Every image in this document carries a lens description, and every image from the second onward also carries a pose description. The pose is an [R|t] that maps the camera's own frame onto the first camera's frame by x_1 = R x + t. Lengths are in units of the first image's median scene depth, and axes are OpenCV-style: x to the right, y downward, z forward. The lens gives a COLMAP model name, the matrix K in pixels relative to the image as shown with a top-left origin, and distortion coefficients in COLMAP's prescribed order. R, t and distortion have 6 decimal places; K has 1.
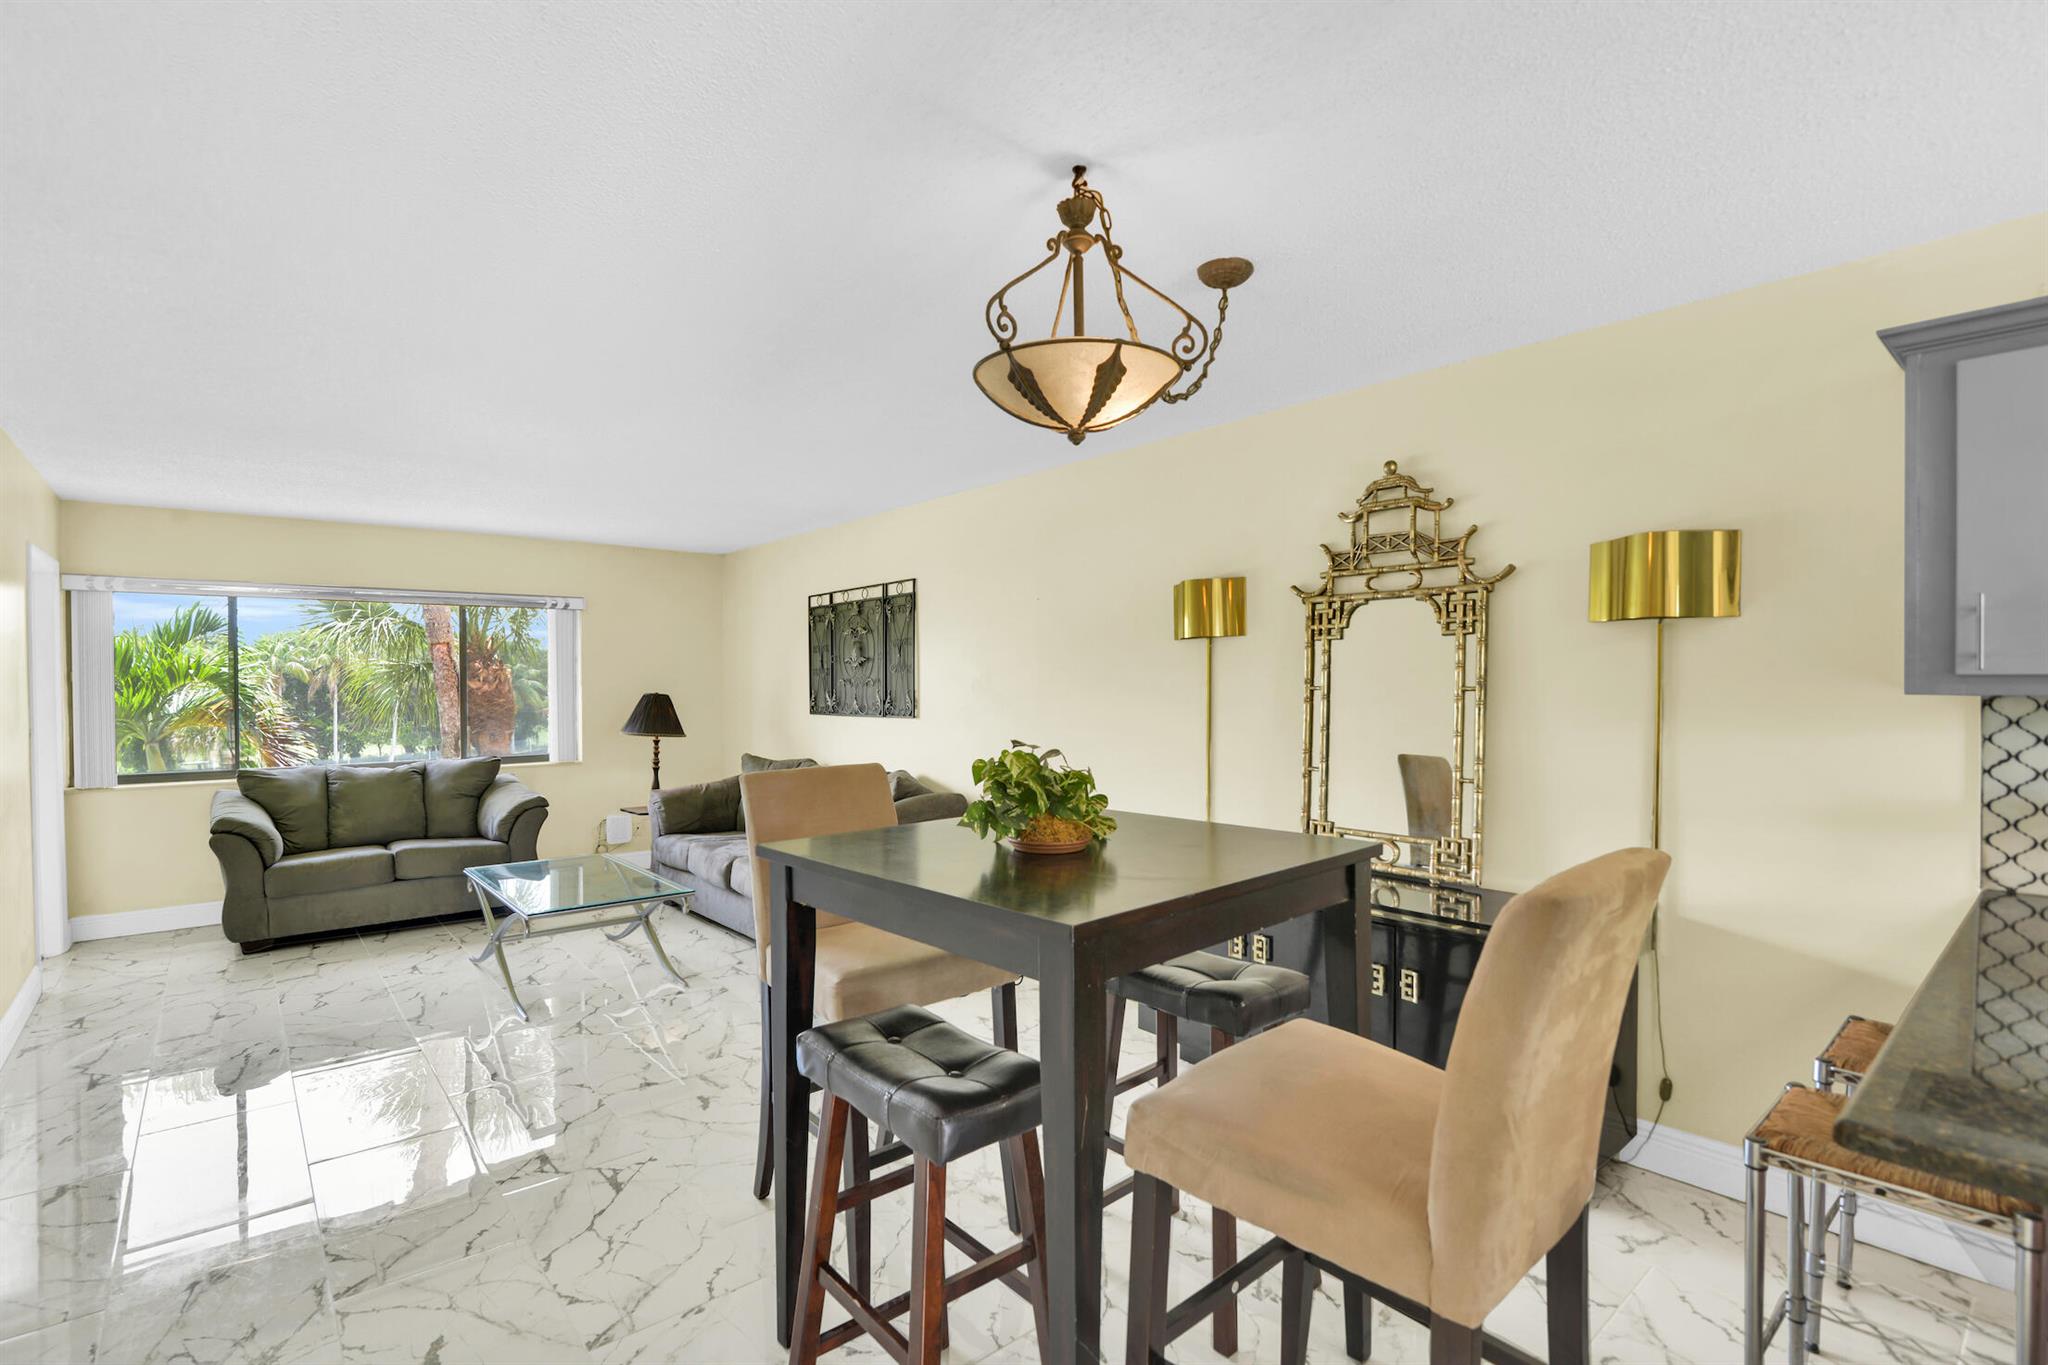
lens RADIAL K [[944.6, 0, 1003.4], [0, 944.6, 686.2], [0, 0, 1]] dist [-0.017211, 0.000209]
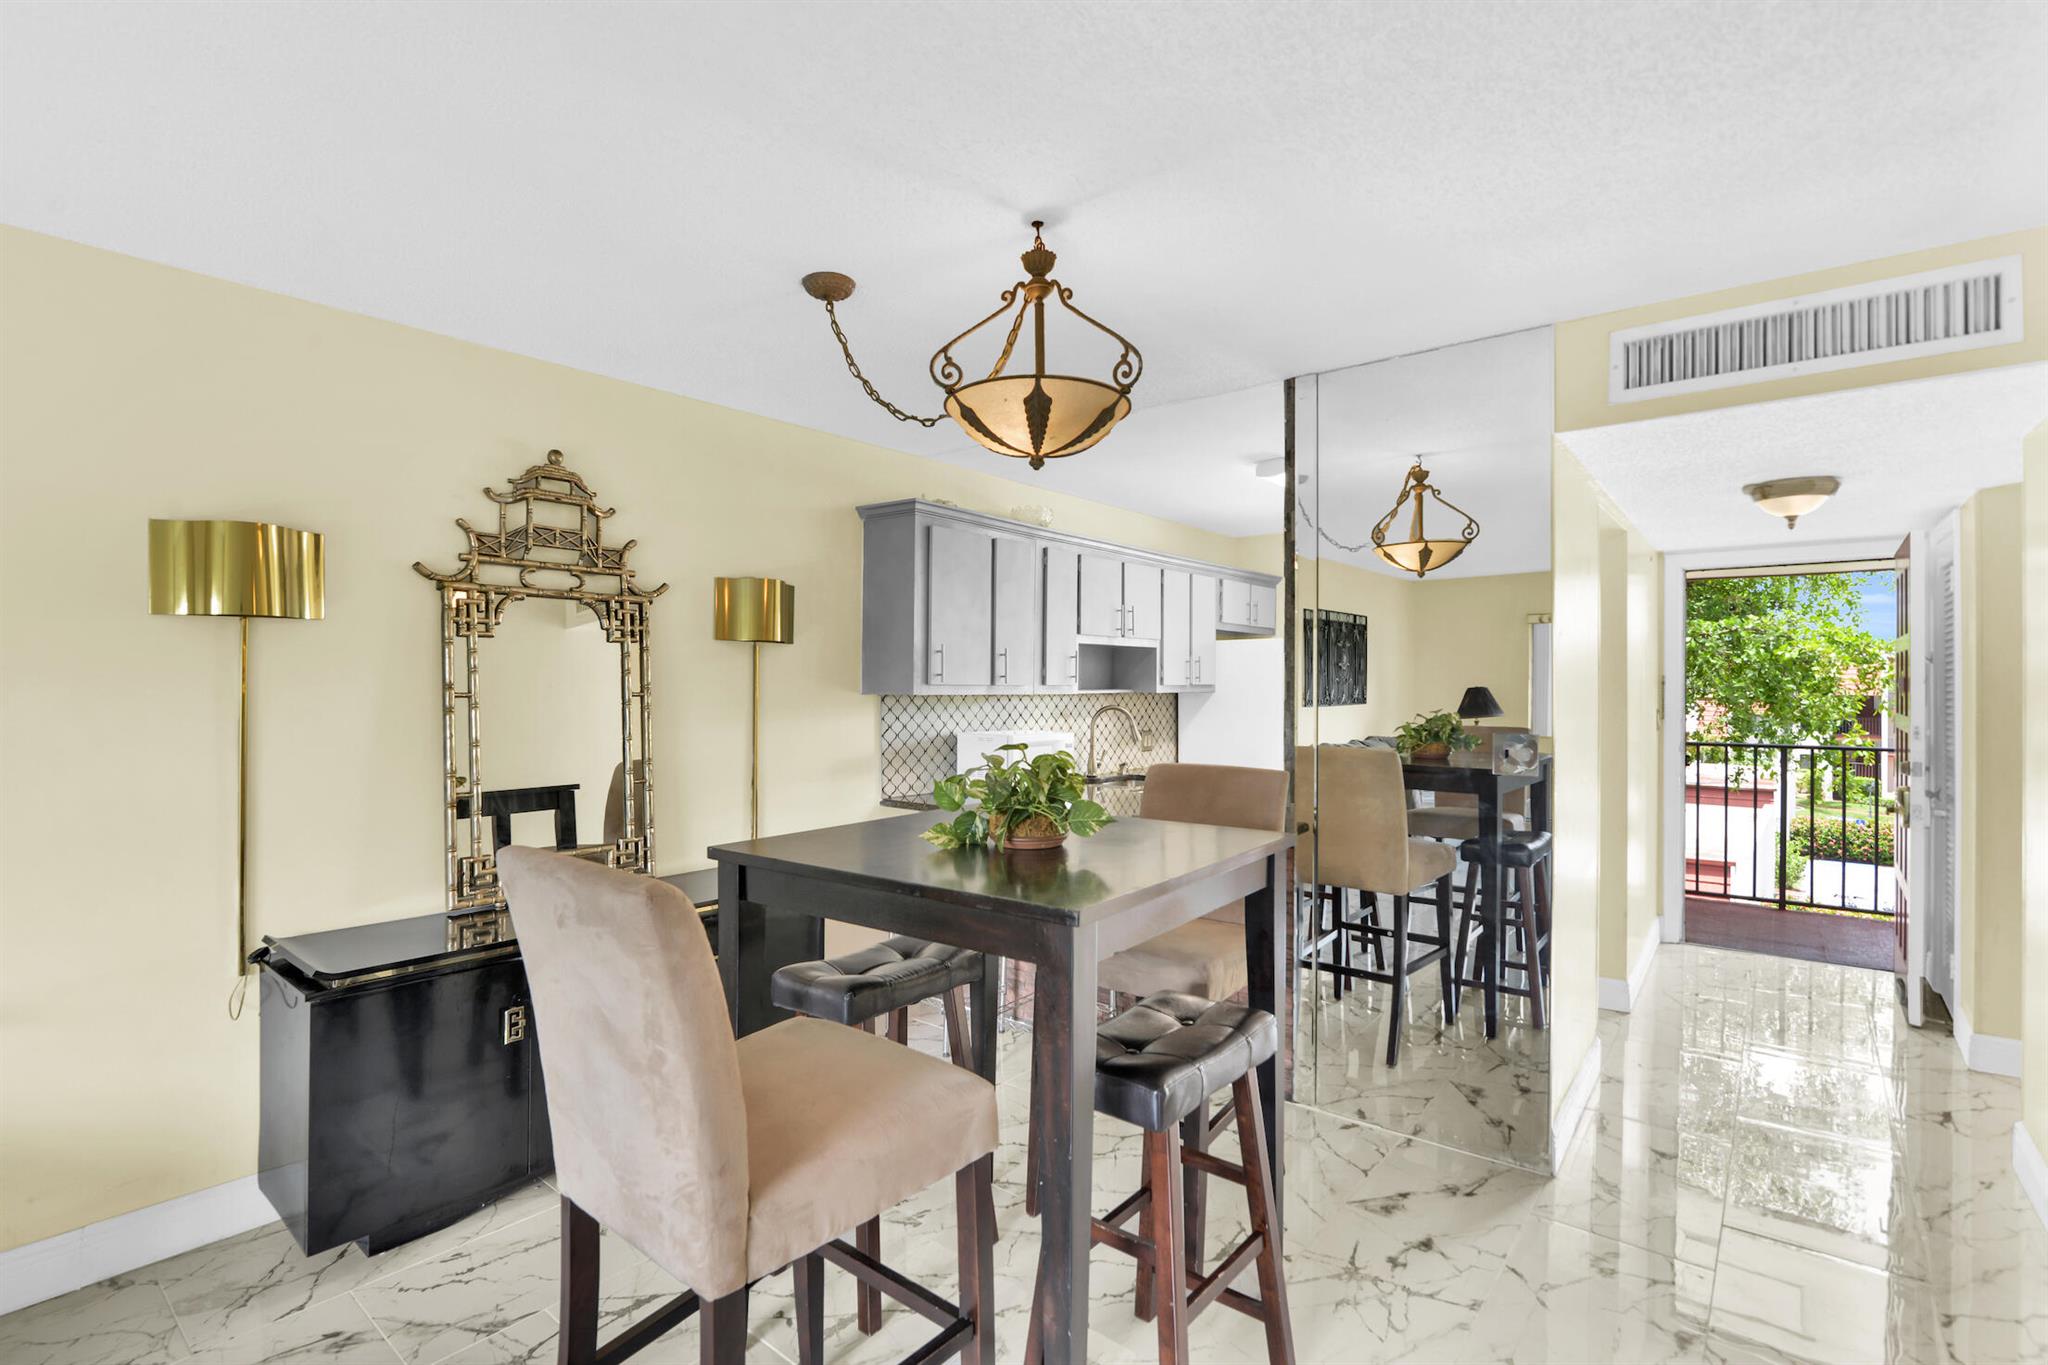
lens RADIAL K [[966.1, 0, 995.3], [0, 966.1, 682.7], [0, 0, 1]] dist [-0.020621, 0.000036]
pose [[-0.188316, 0.009417, 0.982063, -0.375783], [0.007527, 0.999939, -0.008145, 0.000298], [-0.982080, 0.005858, -0.188375, 0.465366]]
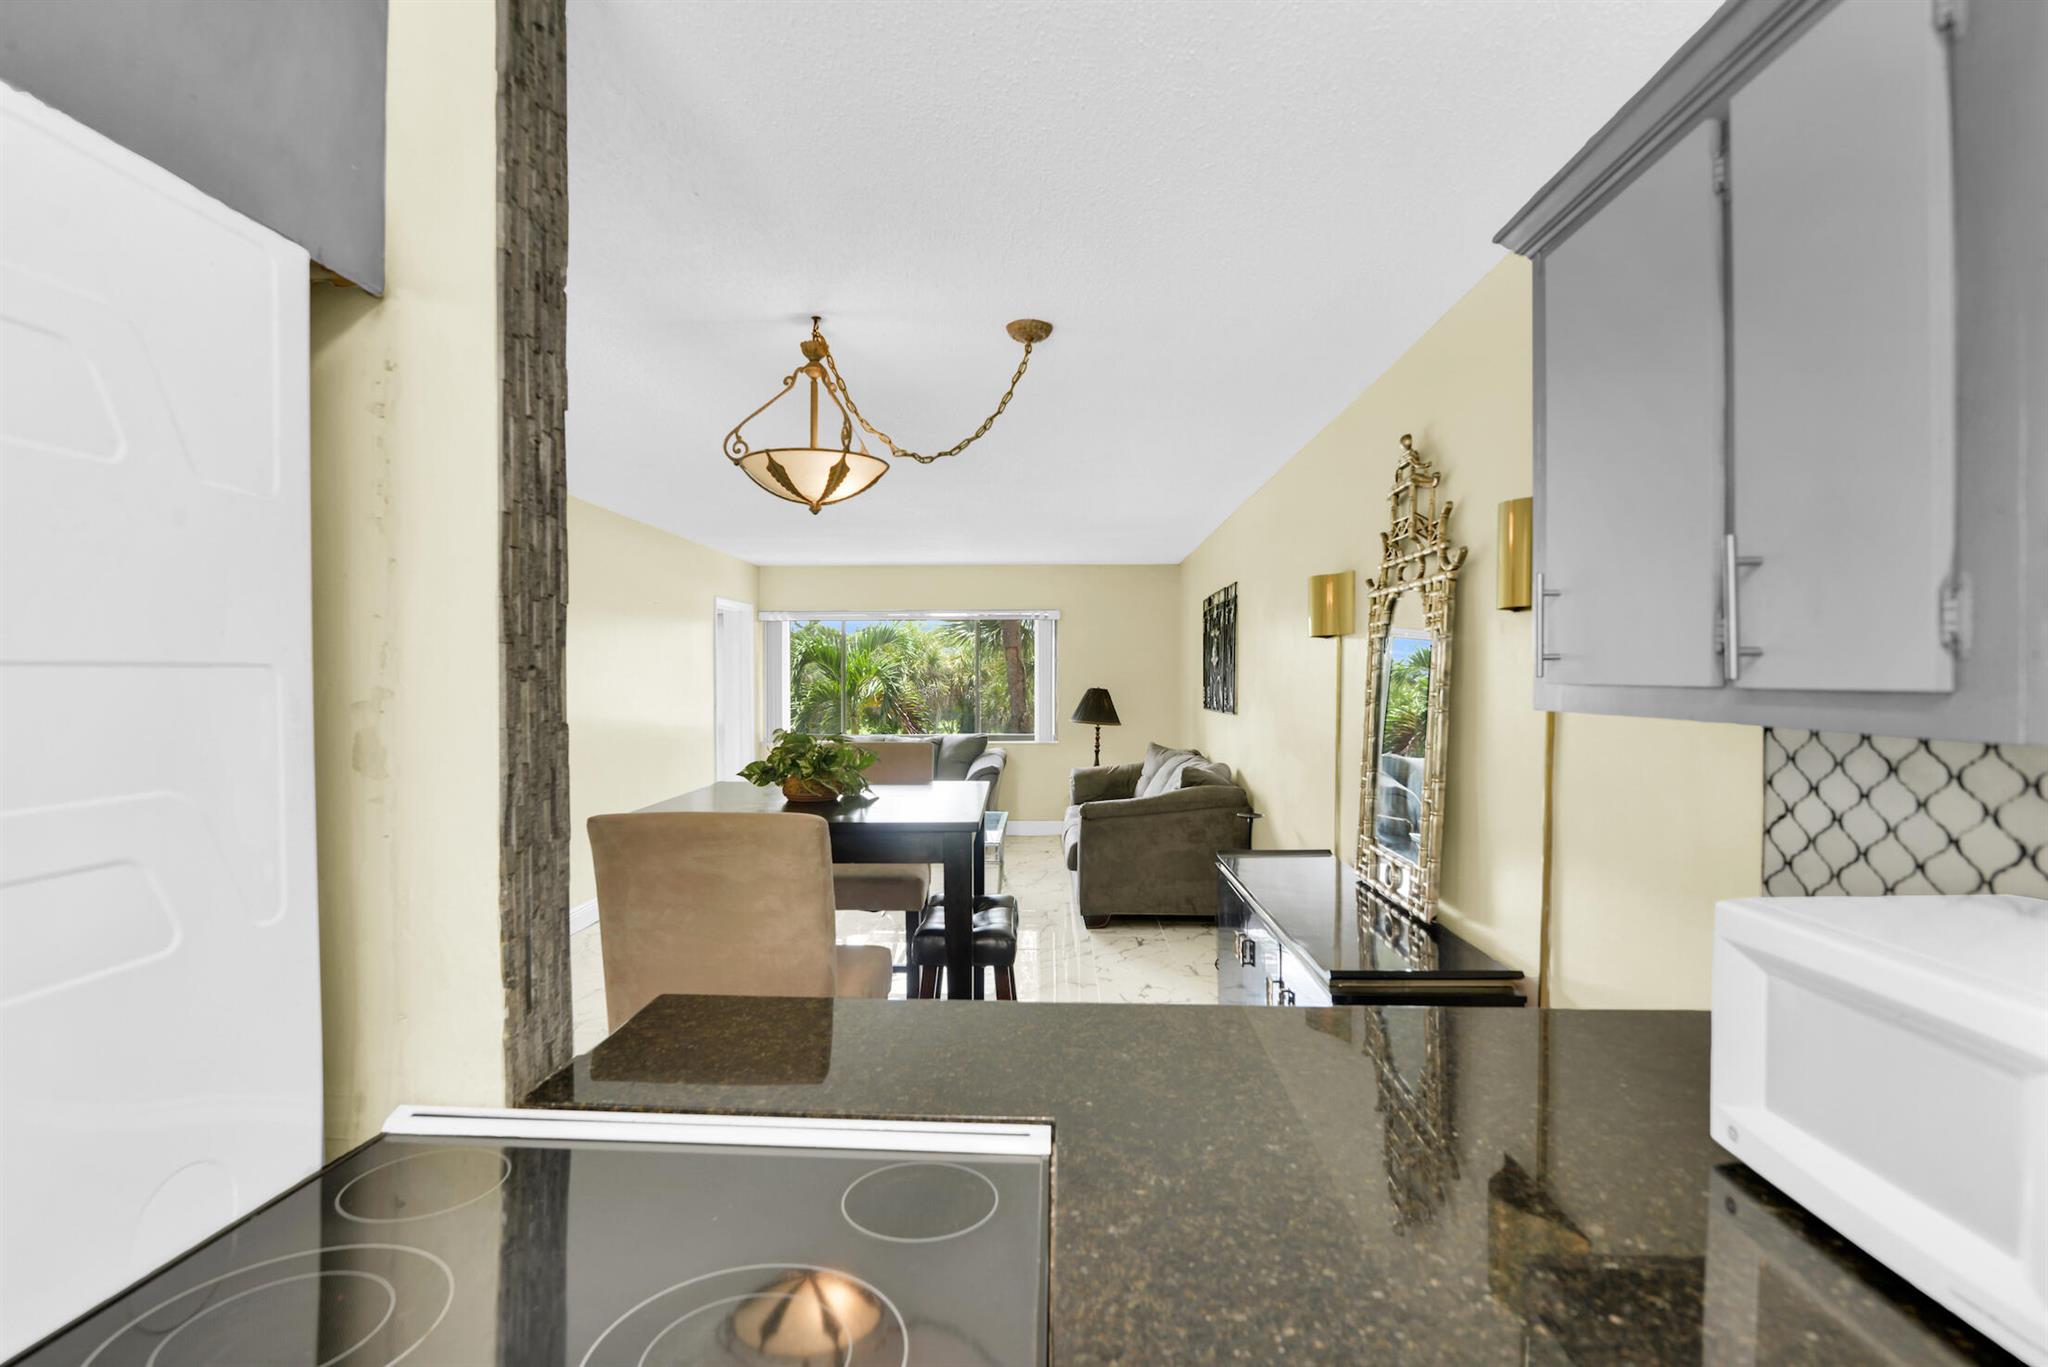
lens RADIAL K [[935.7, 0, 1003.3], [0, 935.7, 697.4], [0, 0, 1]] dist [-0.023433, -0.000005]
pose [[0.736627, 0.016648, -0.676094, 0.447925], [-0.004076, 0.999788, 0.020178, -0.005806], [0.676287, -0.012109, 0.736539, 0.060798]]
